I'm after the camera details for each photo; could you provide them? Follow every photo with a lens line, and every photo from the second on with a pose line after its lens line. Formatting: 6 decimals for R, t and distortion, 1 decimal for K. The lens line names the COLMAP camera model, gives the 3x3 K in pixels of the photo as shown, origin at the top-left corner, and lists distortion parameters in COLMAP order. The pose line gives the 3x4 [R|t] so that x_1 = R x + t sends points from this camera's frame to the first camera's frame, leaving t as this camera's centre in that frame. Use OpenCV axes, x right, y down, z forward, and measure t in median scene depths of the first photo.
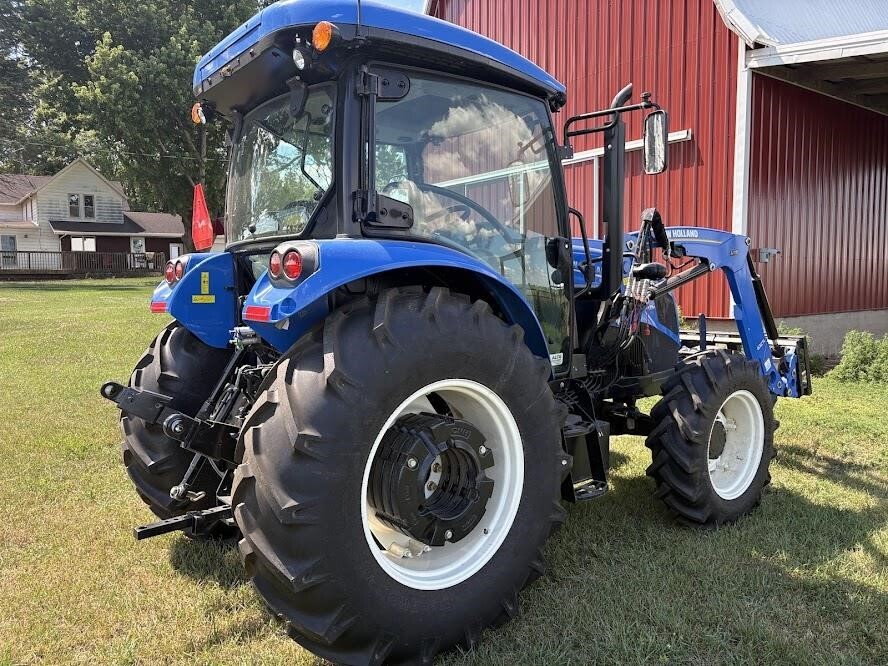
lens RADIAL K [[749.1, 0, 481.4], [0, 749.1, 327.1], [0, 0, 1]] dist [0.057403, -0.002558]
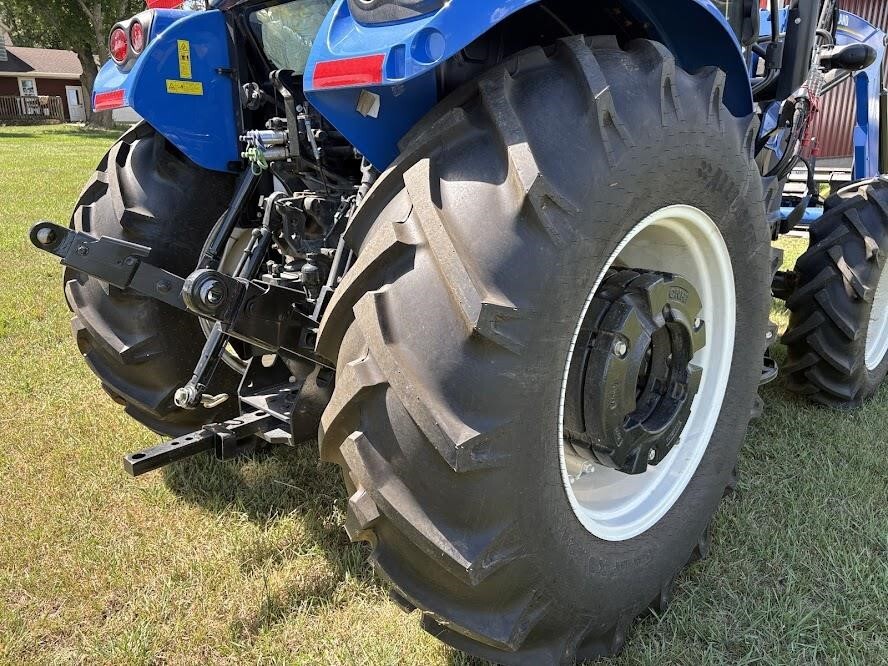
lens RADIAL K [[662.6, 0, 444.0], [0, 662.6, 333.0], [0, 0, 1]] dist [0.042579, -0.024307]
pose [[0.992768, -0.026924, 0.116992, -0.240266], [0.003330, 0.980328, 0.197350, 0.055446], [-0.120004, -0.195533, 0.973327, 0.427241]]
